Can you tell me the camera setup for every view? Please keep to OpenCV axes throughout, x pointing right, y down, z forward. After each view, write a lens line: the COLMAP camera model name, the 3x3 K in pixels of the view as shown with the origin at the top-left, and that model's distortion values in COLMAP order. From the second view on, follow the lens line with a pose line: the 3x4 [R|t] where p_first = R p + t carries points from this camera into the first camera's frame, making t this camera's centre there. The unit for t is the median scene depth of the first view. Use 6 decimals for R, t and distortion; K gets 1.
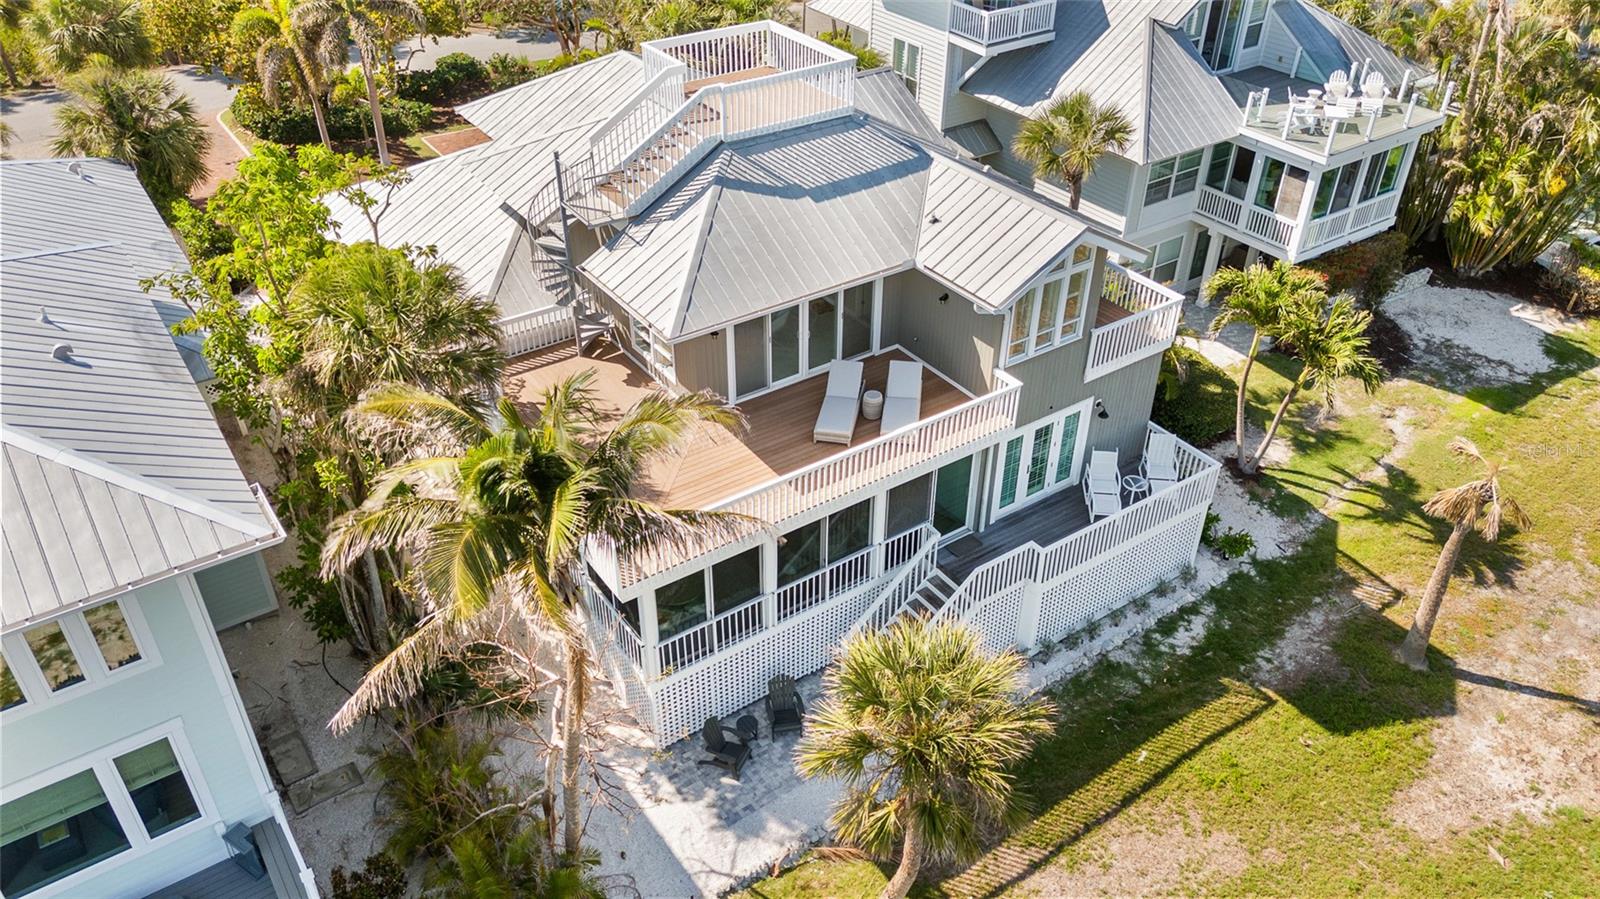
lens RADIAL K [[1253.4, 0, 800.0], [0, 1253.4, 449.5], [0, 0, 1]] dist [-0.000141, -0.001227]
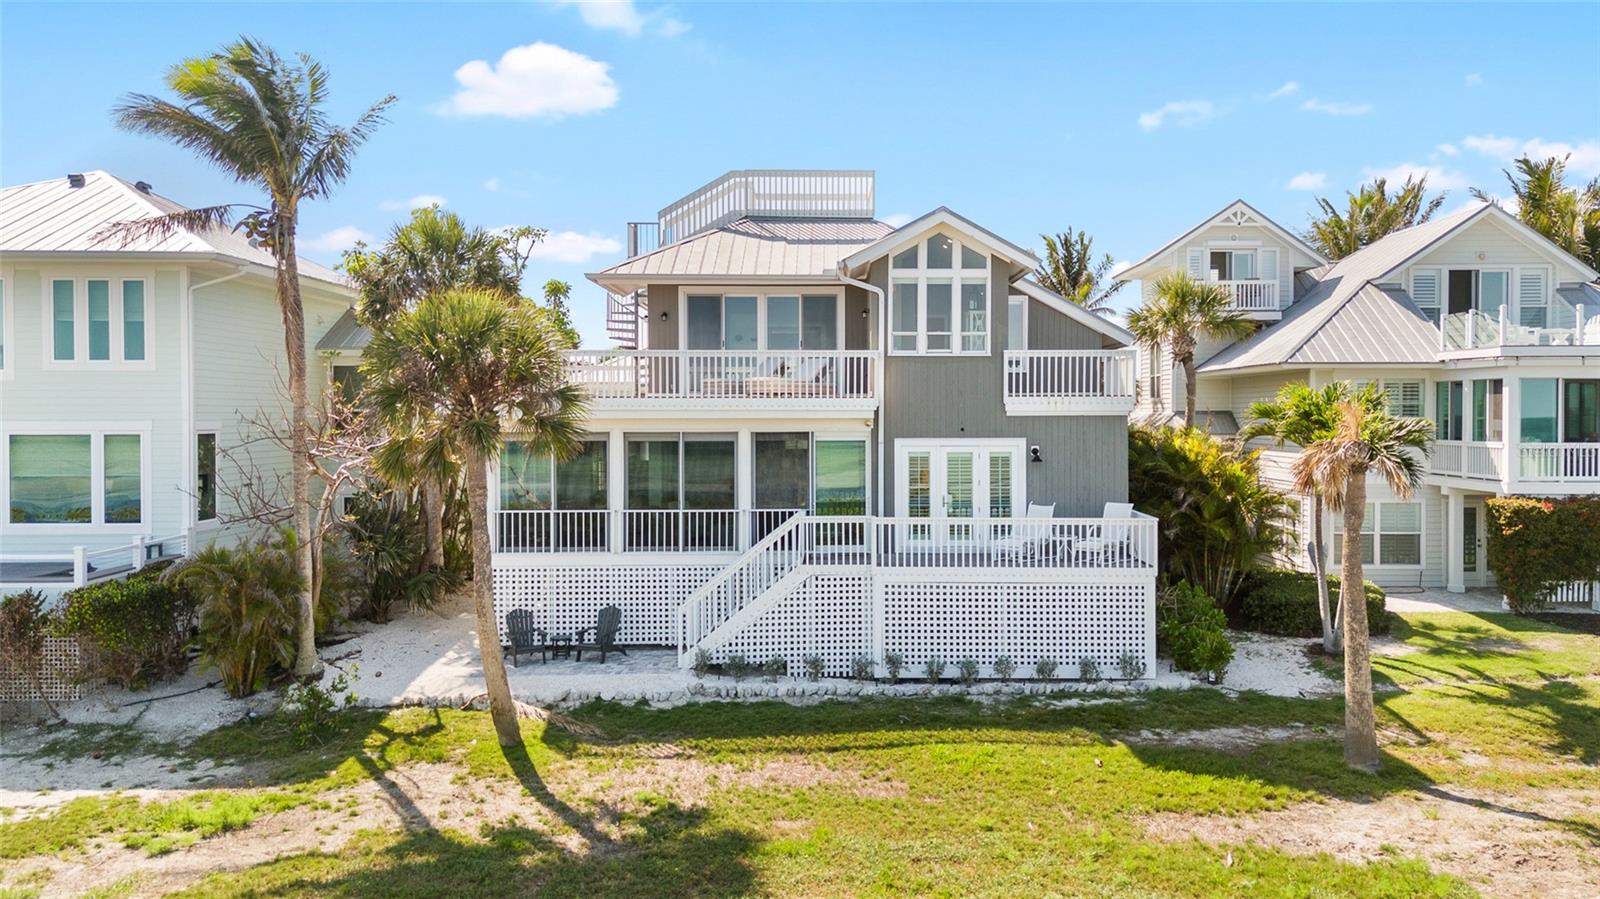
lens RADIAL K [[1253.4, 0, 800.0], [0, 1253.4, 449.5], [0, 0, 1]] dist [-0.000141, -0.001227]
pose [[0.823713, 0.017191, -0.566746, 0.678539], [-0.312209, 0.848119, -0.428041, 0.457053], [0.473310, 0.529526, 0.703974, 0.267375]]
